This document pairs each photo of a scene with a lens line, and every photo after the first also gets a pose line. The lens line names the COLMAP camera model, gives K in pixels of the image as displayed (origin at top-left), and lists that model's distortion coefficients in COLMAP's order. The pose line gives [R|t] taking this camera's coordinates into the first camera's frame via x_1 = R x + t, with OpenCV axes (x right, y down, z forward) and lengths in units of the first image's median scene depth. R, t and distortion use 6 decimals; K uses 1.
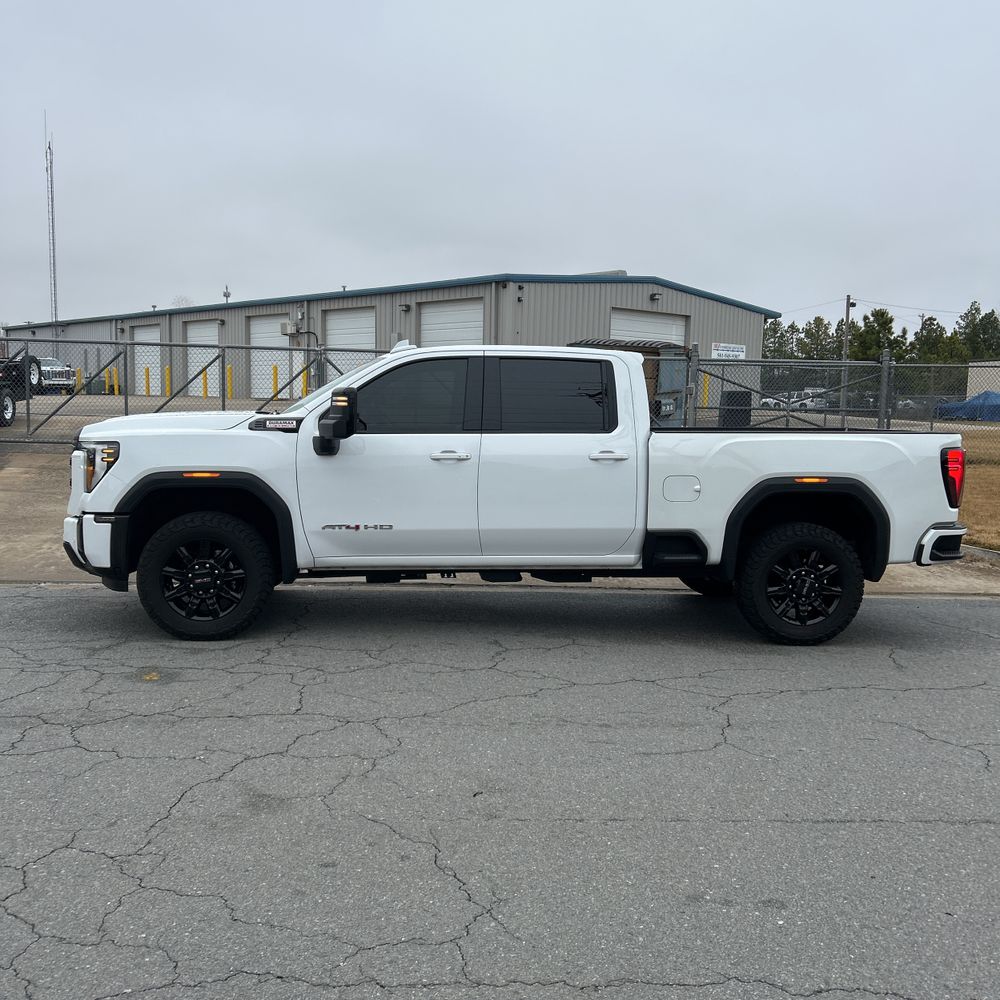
lens RADIAL K [[998.3, 0, 500.0], [0, 998.3, 500.0], [0, 0, 1]] dist [0.136086, -0.279921]
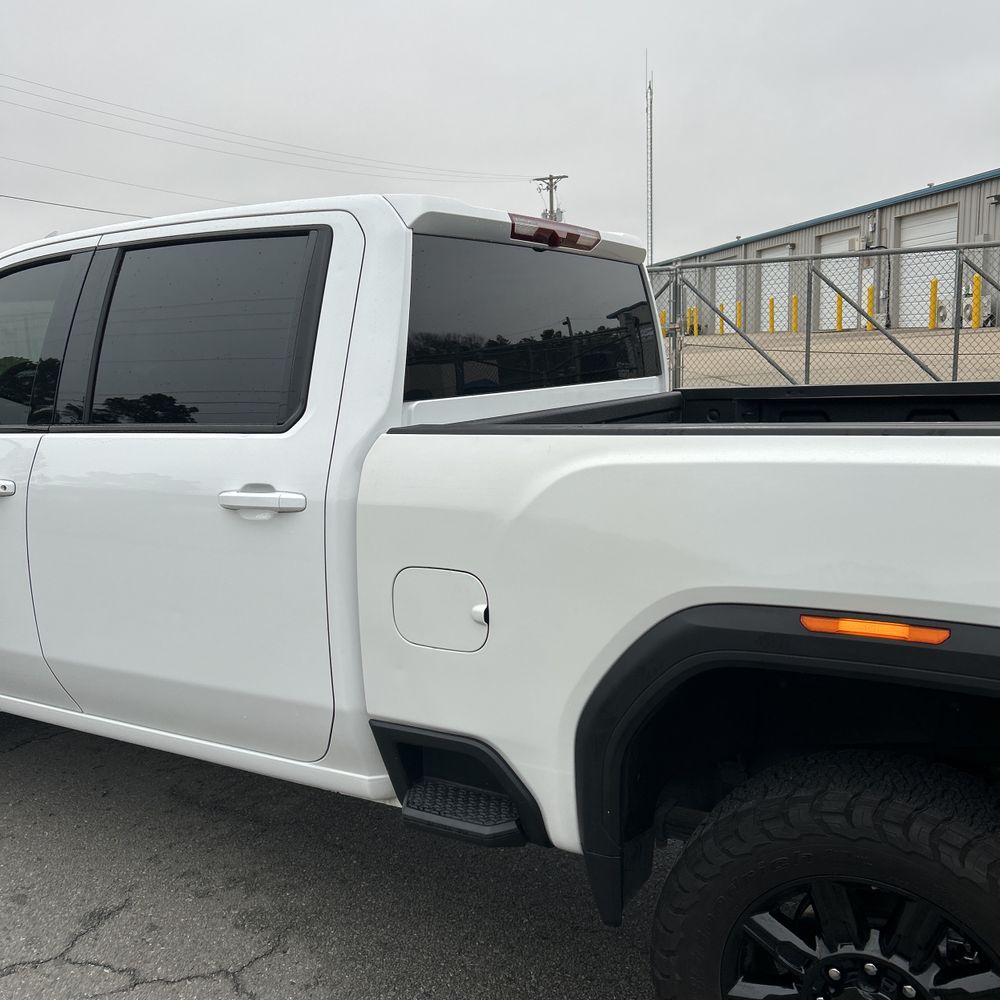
lens RADIAL K [[1016.1, 0, 487.7], [0, 1016.1, 502.6], [0, 0, 1]] dist [0.020904, 0.002160]
pose [[0.800398, 0.046509, -0.597663, 0.374628], [-0.007488, 0.997684, 0.067609, -0.065343], [0.599423, -0.049639, 0.798892, 0.735668]]
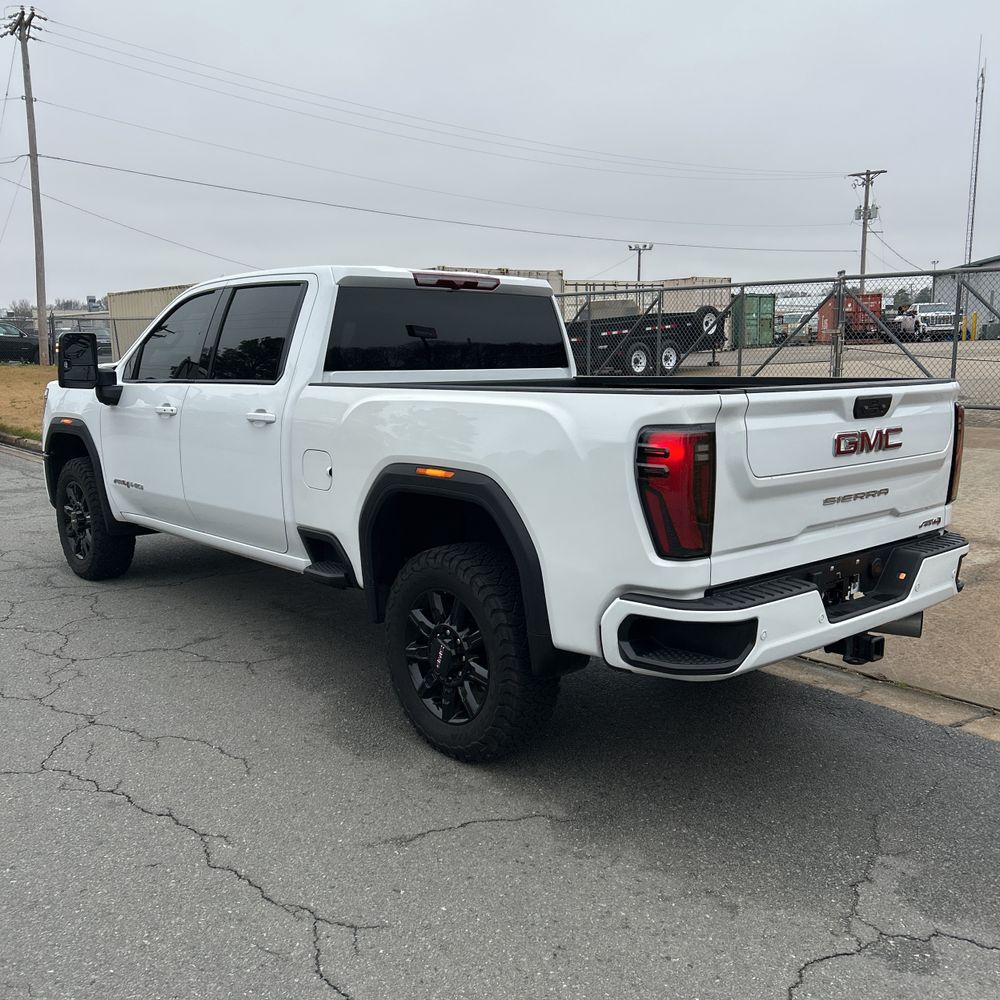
lens RADIAL K [[1015.4, 0, 500.0], [0, 1015.4, 500.0], [0, 0, 1]] dist [0.042245, -0.032326]
pose [[0.589565, 0.098970, -0.801634, 0.776747], [-0.059007, 0.995090, 0.079458, -0.050849], [0.805563, 0.000456, 0.592510, 0.680867]]
